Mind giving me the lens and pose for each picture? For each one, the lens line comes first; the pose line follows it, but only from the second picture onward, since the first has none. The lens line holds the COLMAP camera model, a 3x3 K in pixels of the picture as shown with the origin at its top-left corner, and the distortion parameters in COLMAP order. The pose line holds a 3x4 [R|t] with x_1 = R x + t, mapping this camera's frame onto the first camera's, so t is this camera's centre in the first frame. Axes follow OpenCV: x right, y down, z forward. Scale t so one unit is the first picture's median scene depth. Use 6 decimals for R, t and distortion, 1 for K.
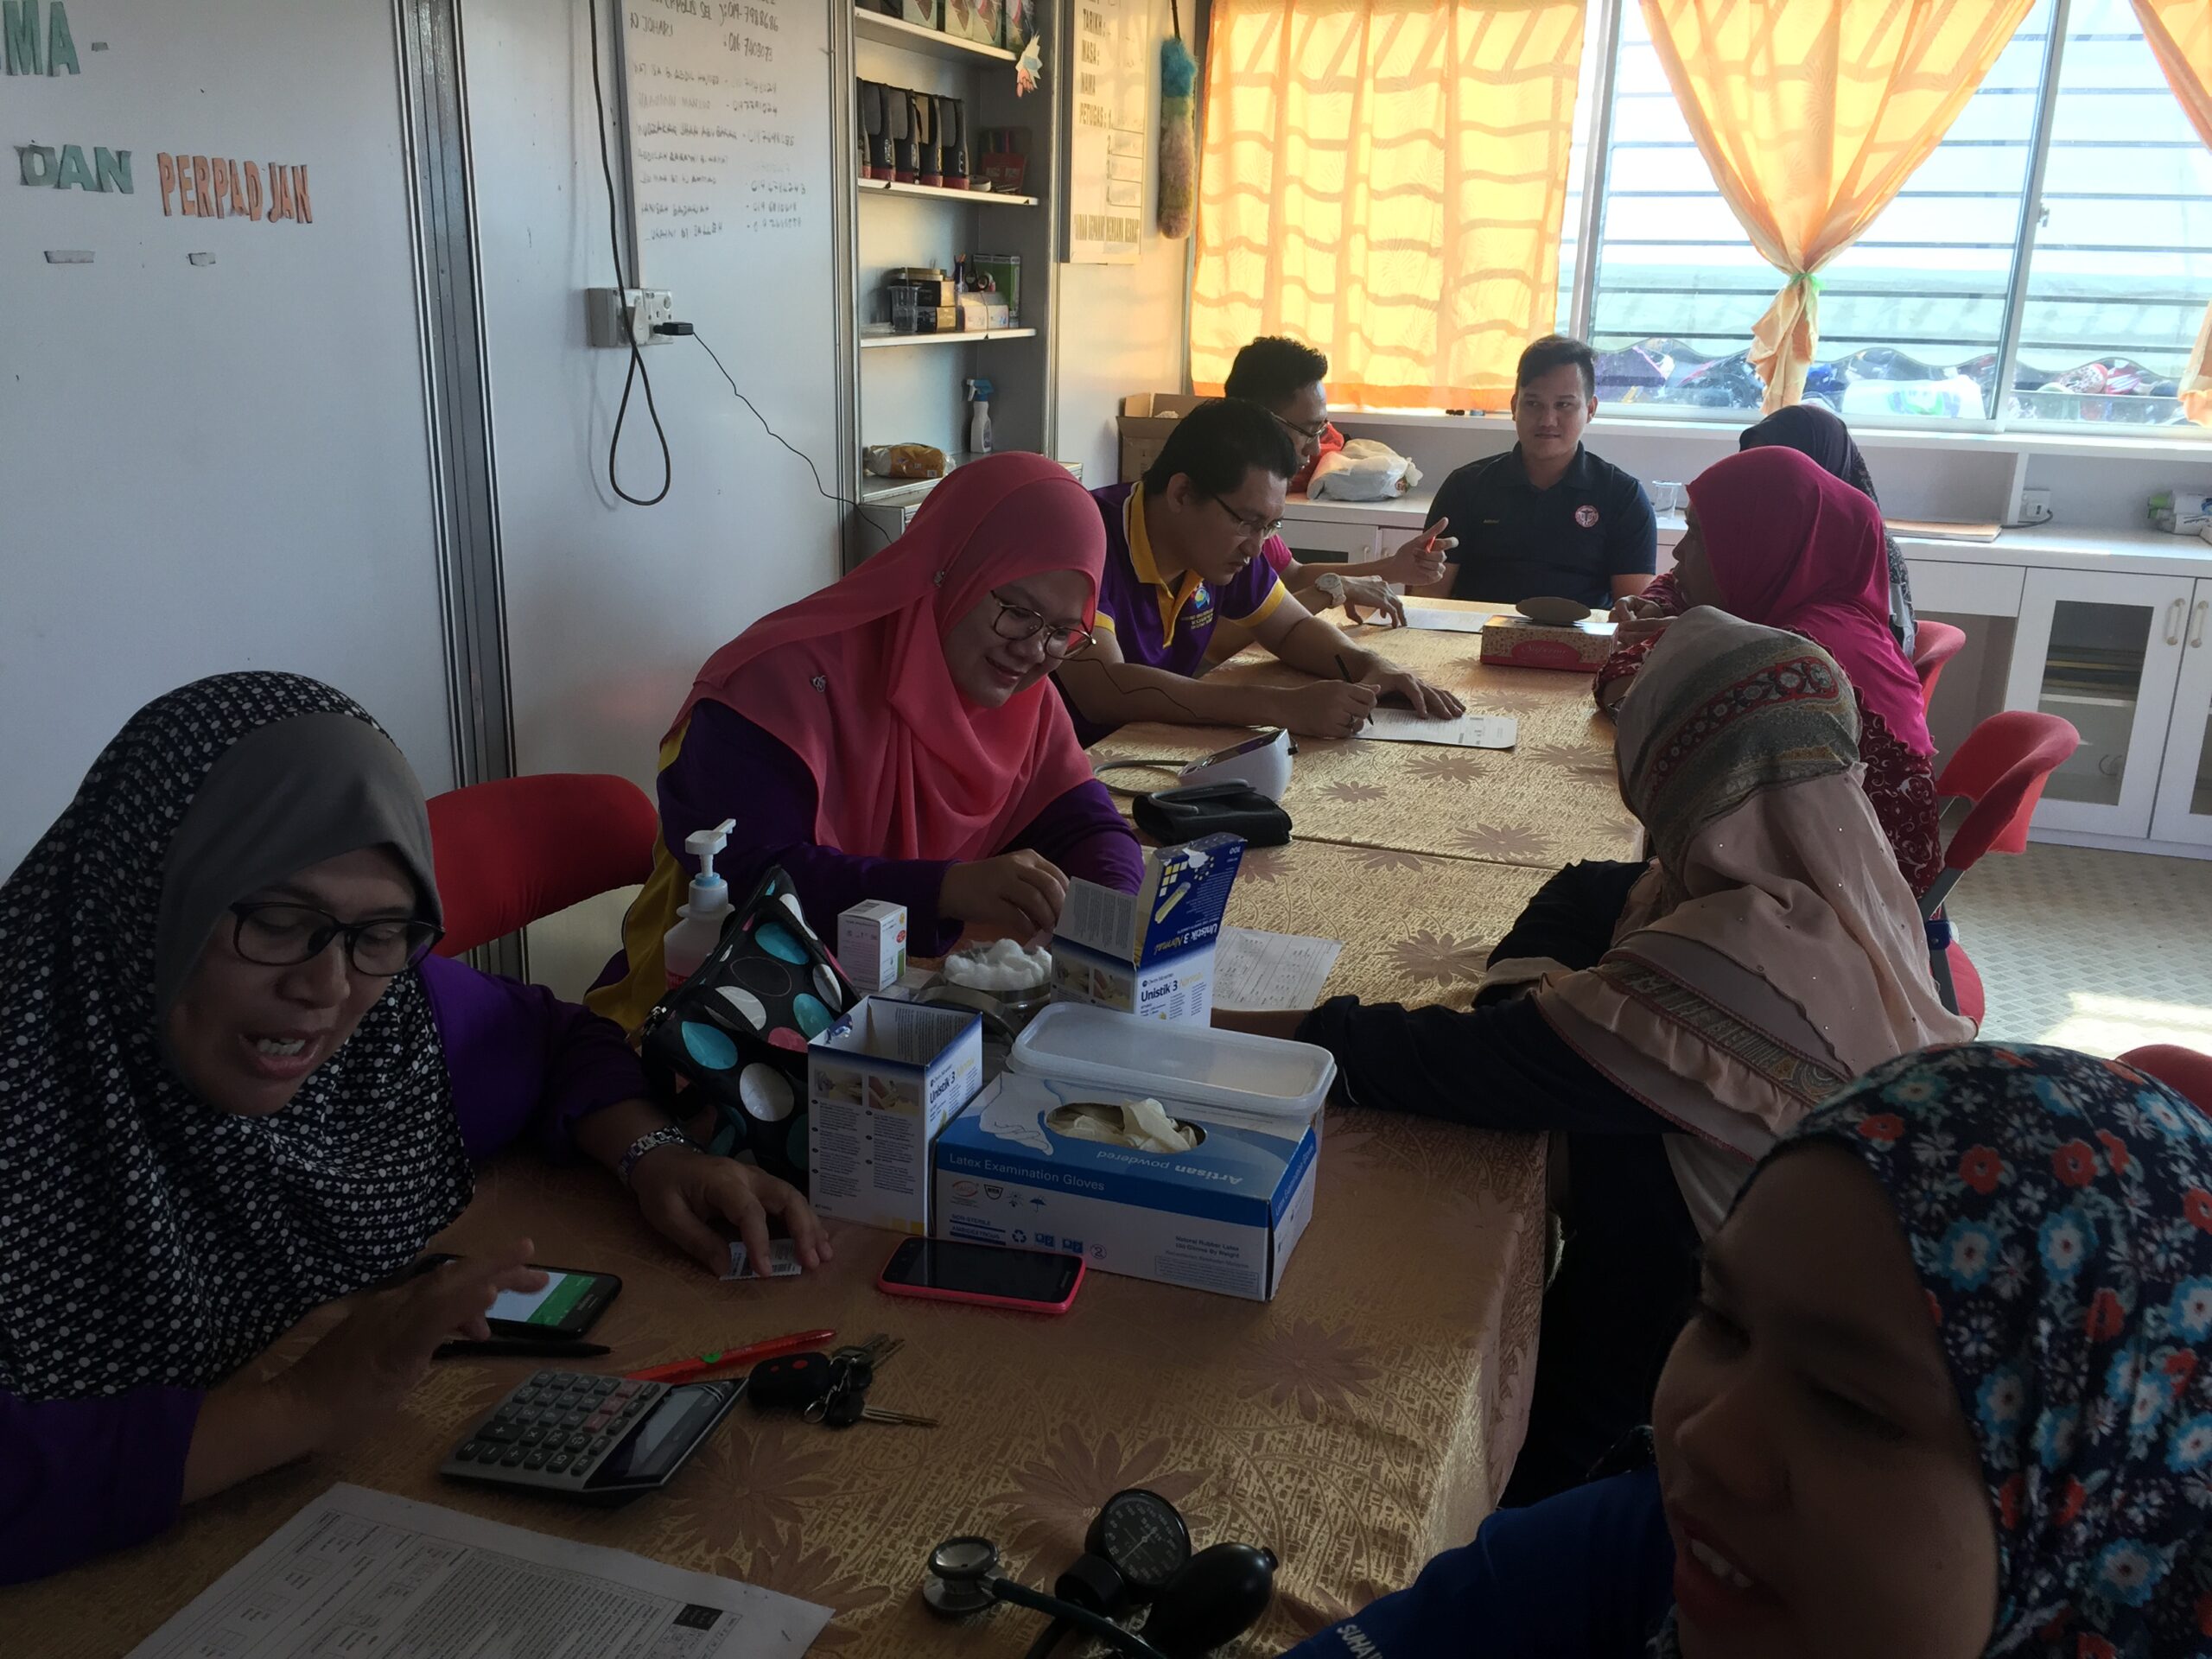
lens RADIAL K [[1885.6, 0, 1107.3], [0, 1885.6, 842.4], [0, 0, 1]] dist [0.085333, -0.104024]
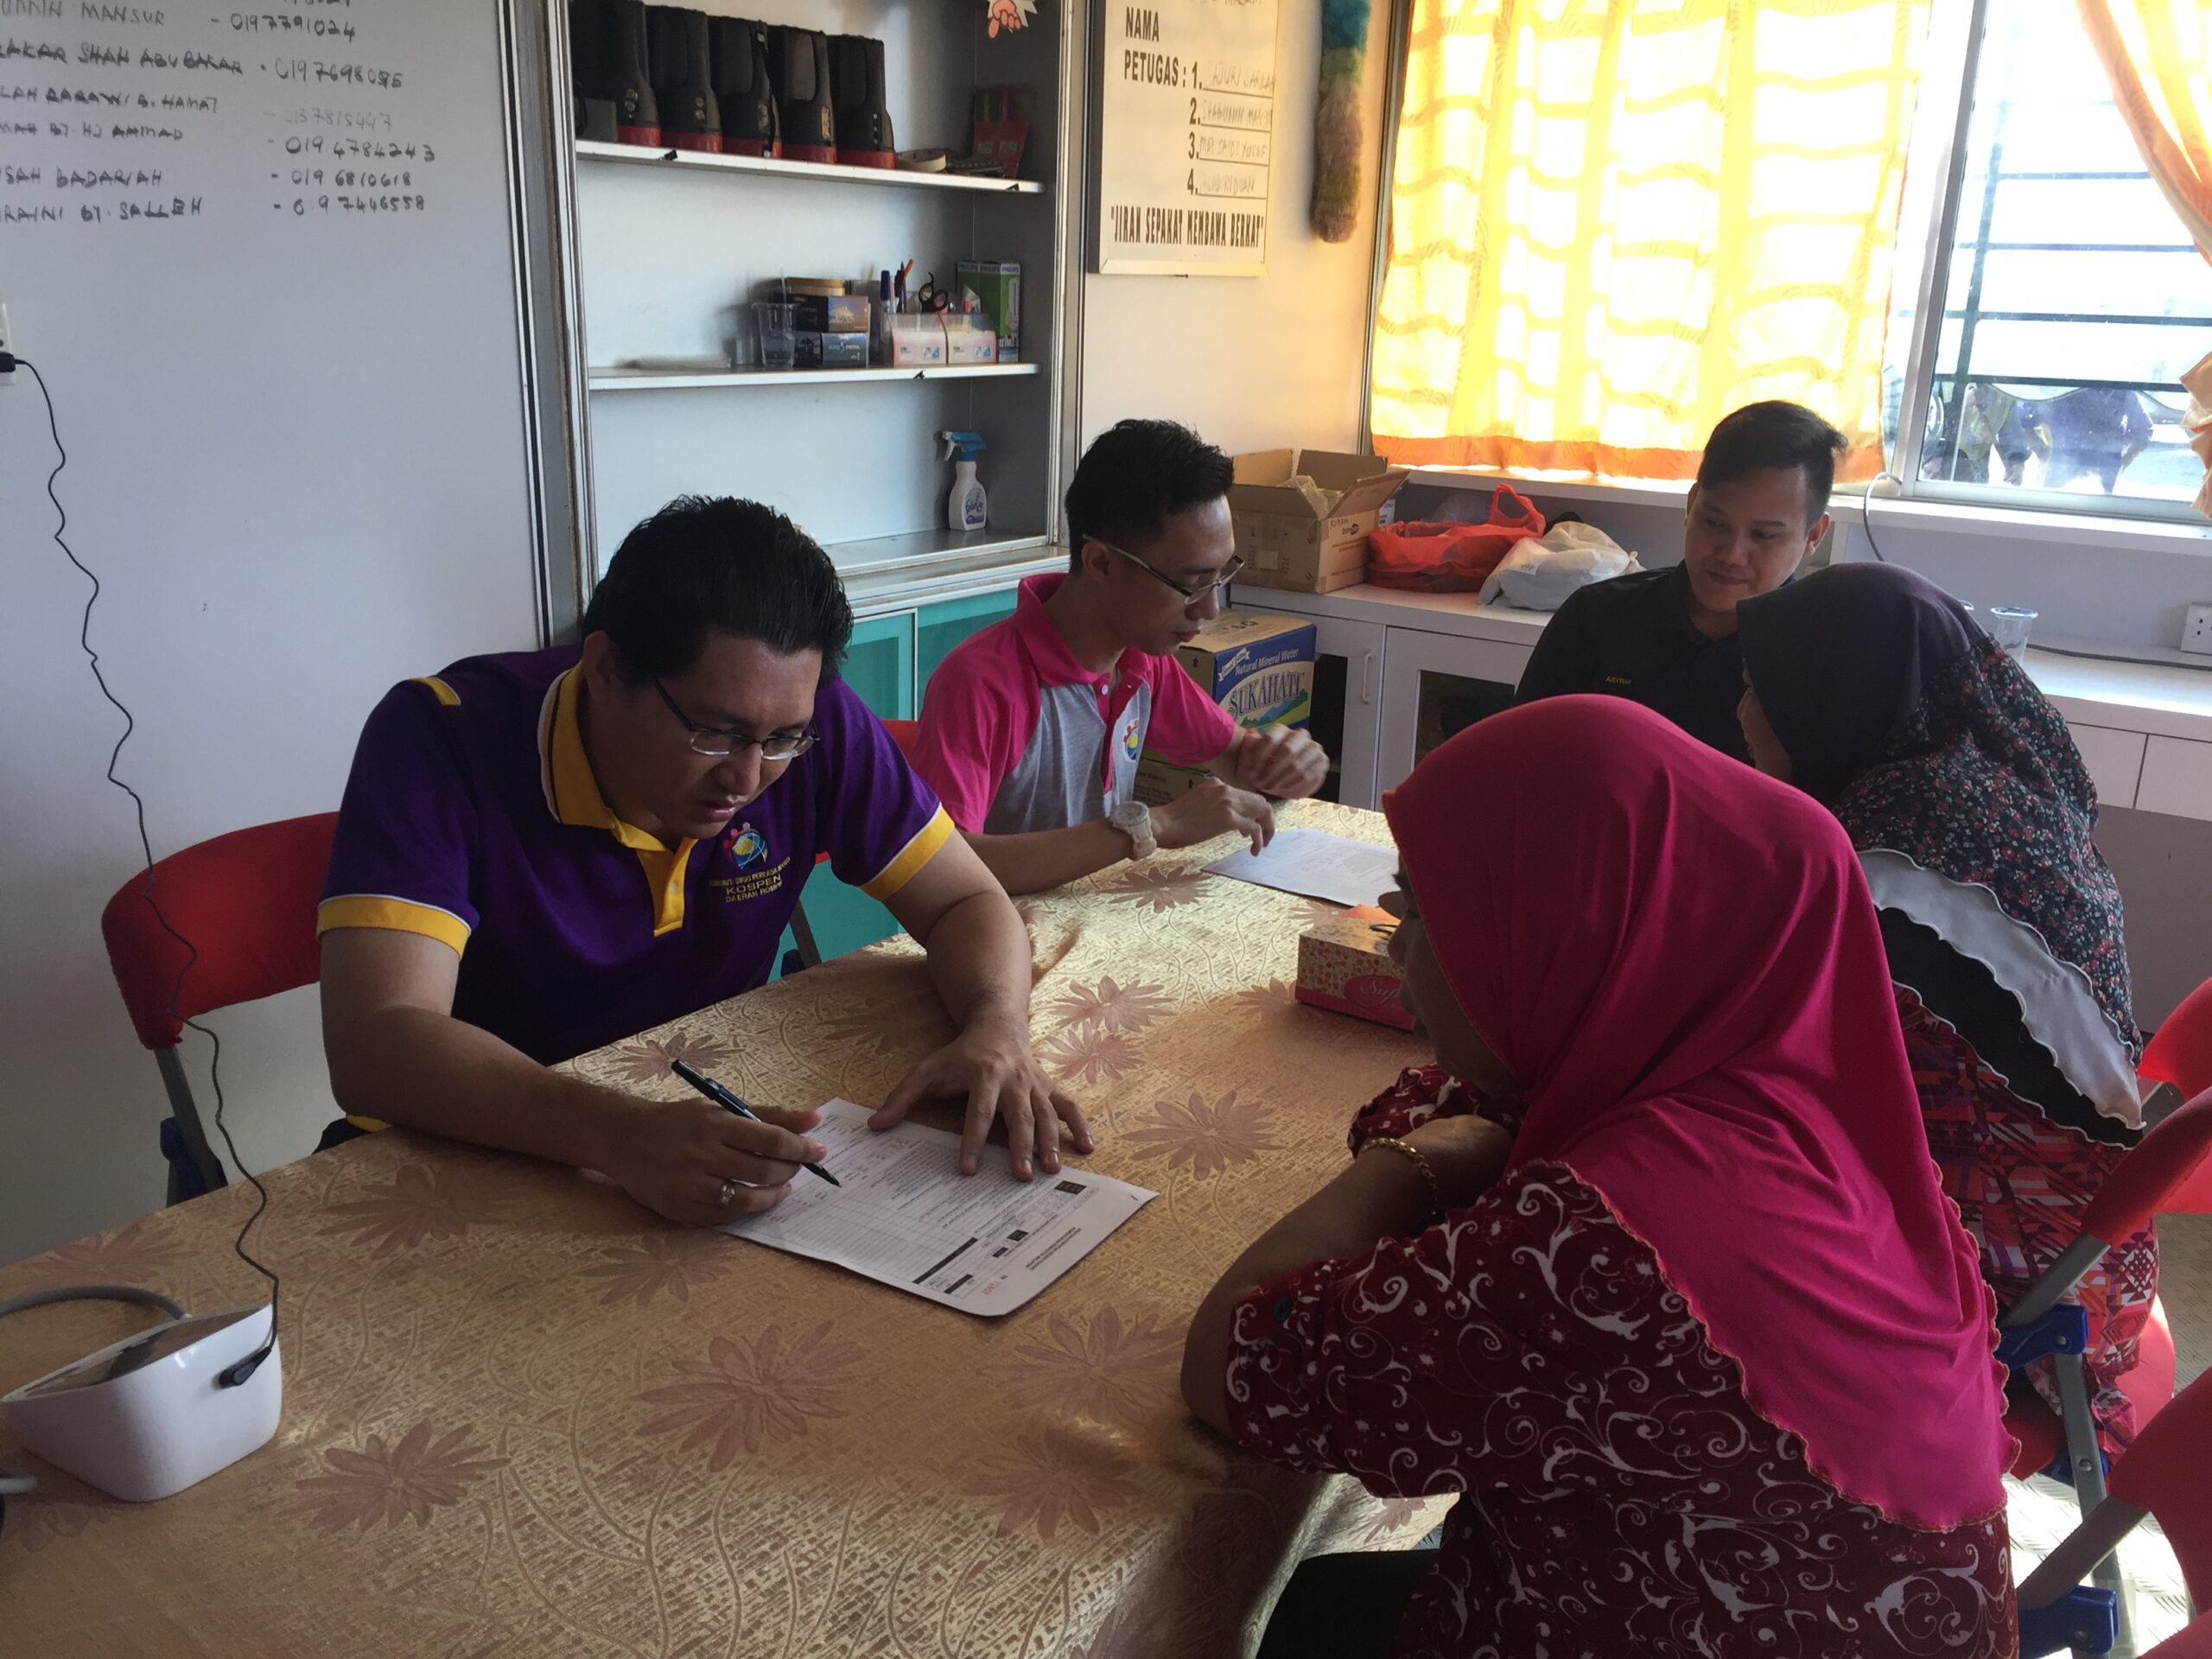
lens RADIAL K [[1885.6, 0, 1116.8], [0, 1885.6, 823.9], [0, 0, 1]] dist [0.085333, -0.104024]
pose [[0.958848, 0.081596, -0.271943, 0.290604], [-0.086636, 0.996218, -0.006559, -0.137088], [0.270379, 0.029850, 0.962291, 0.464968]]
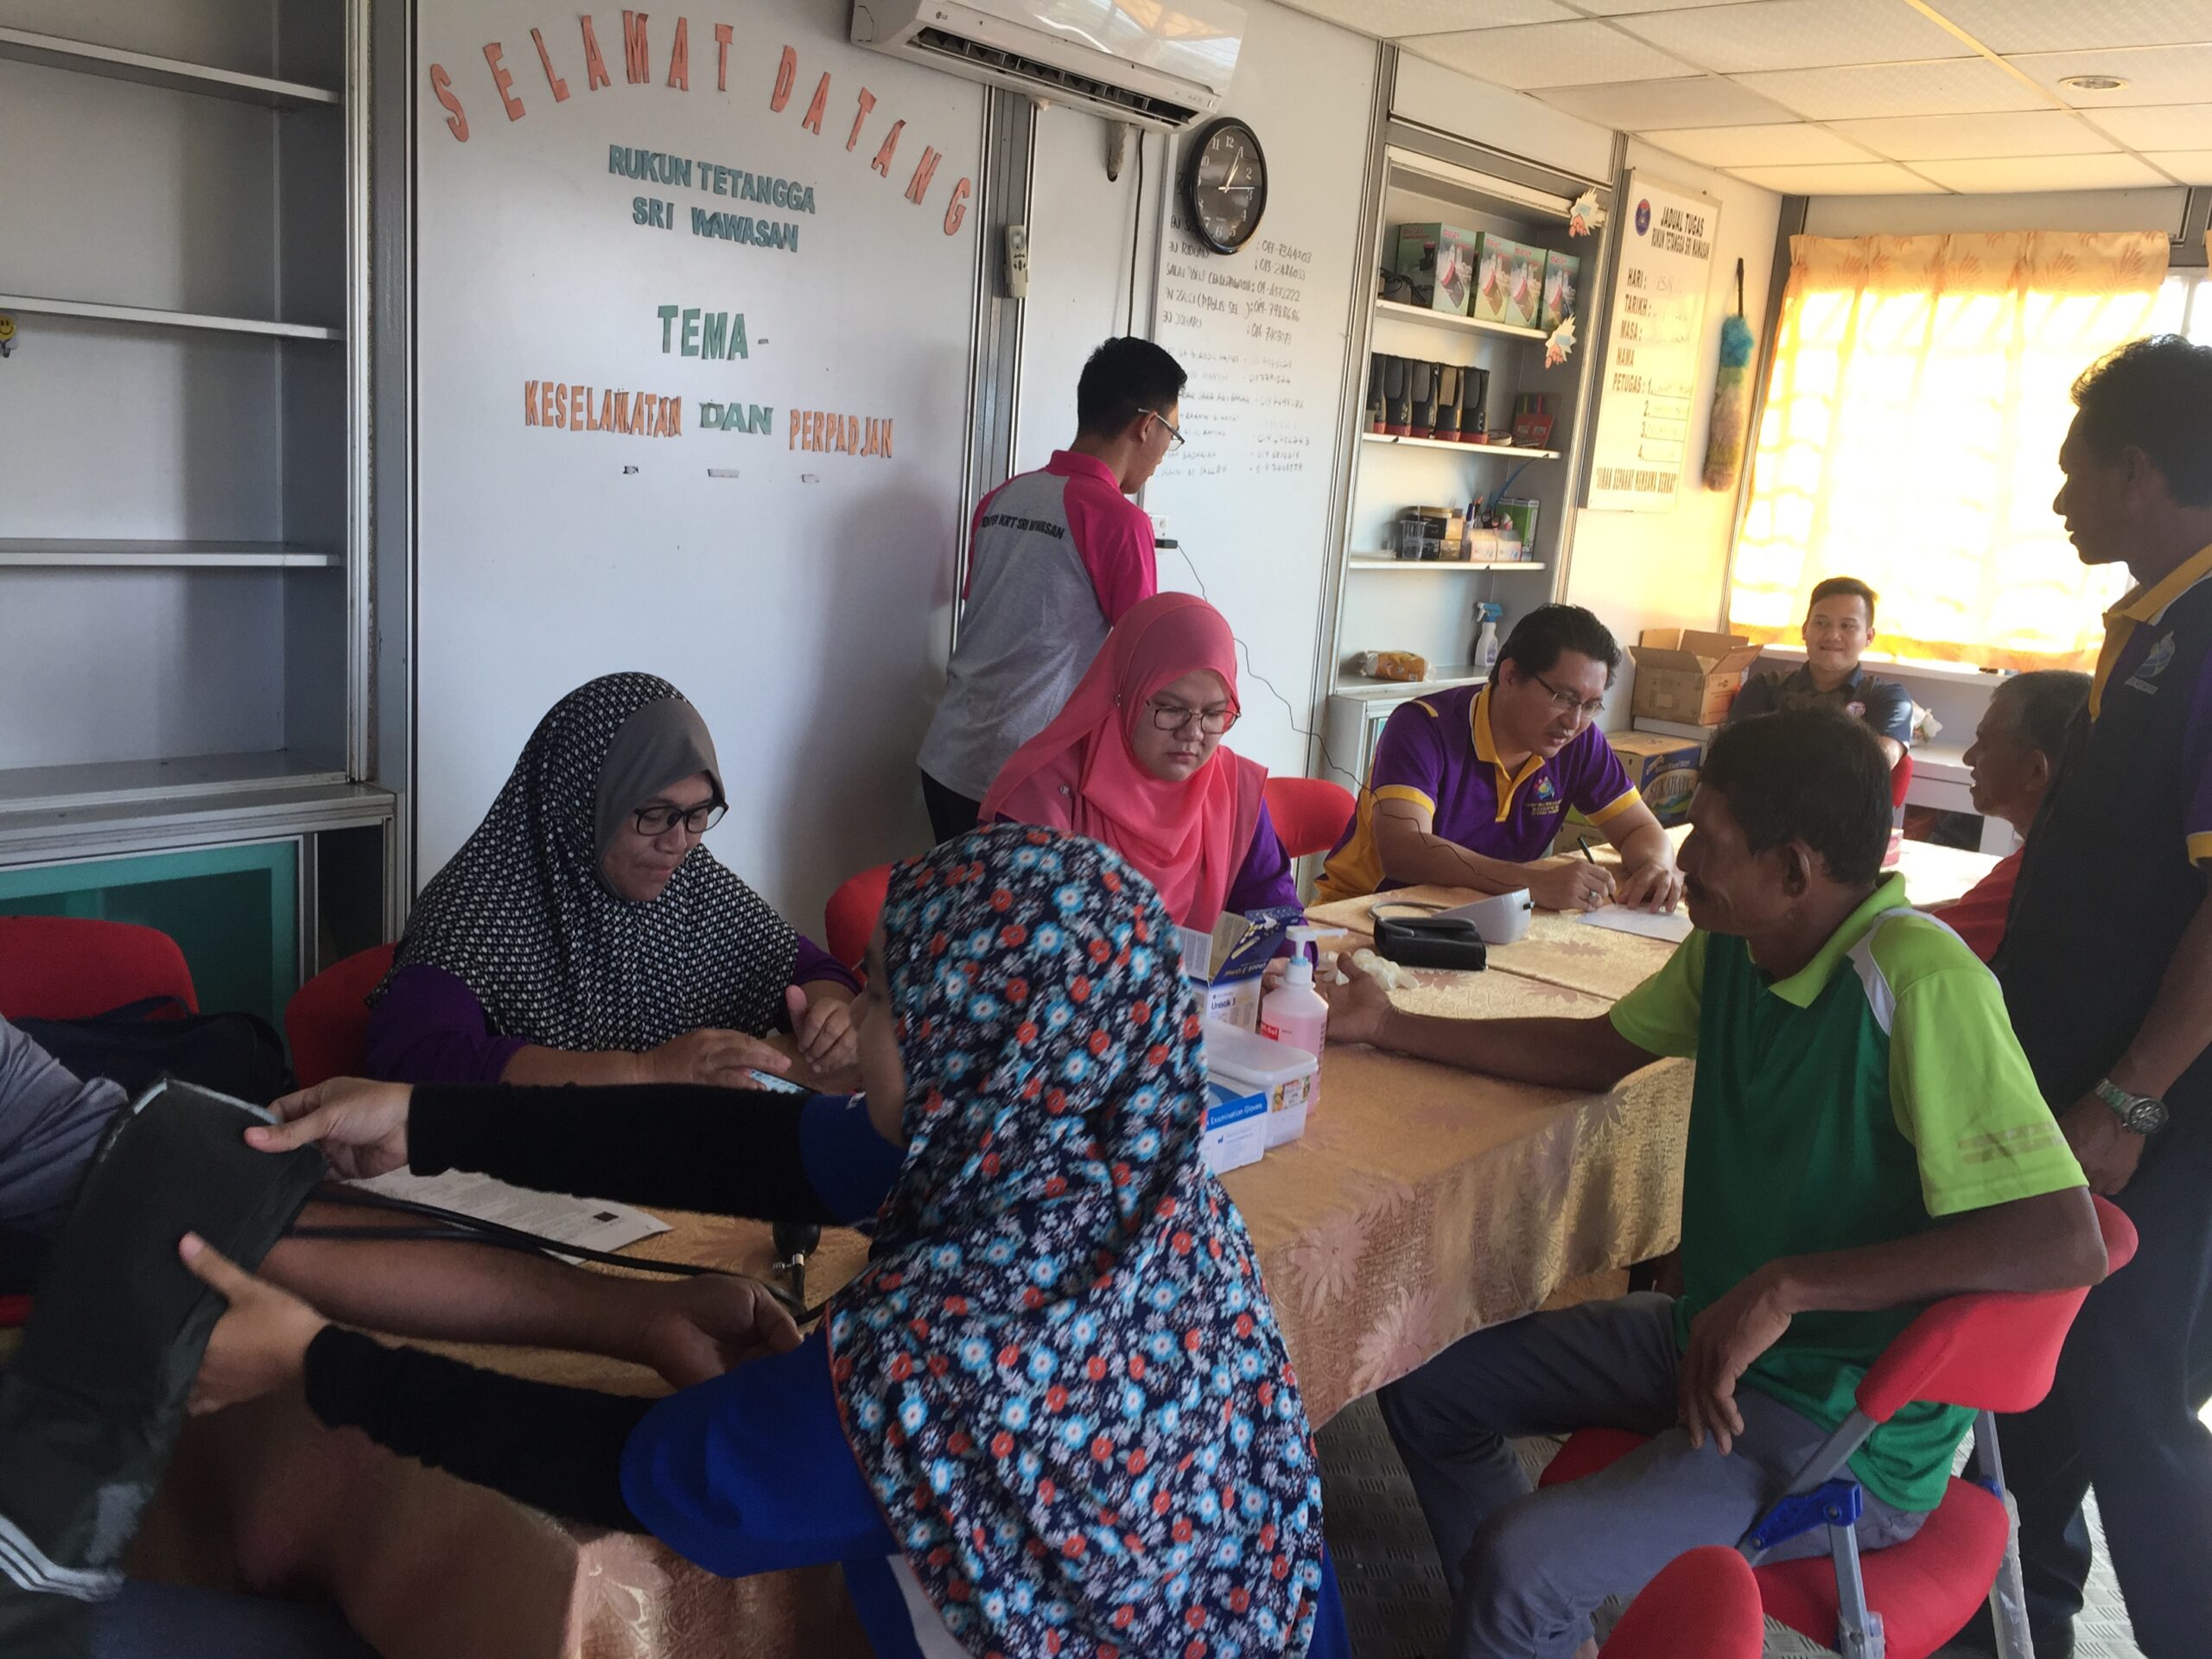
lens RADIAL K [[1885.6, 0, 1097.5], [0, 1885.6, 818.4], [0, 0, 1]] dist [0.085333, -0.104024]
pose [[0.925834, 0.112873, -0.360683, 0.201722], [-0.156889, 0.983029, -0.095083, 0.039761], [0.343829, 0.144618, 0.927829, -0.167730]]
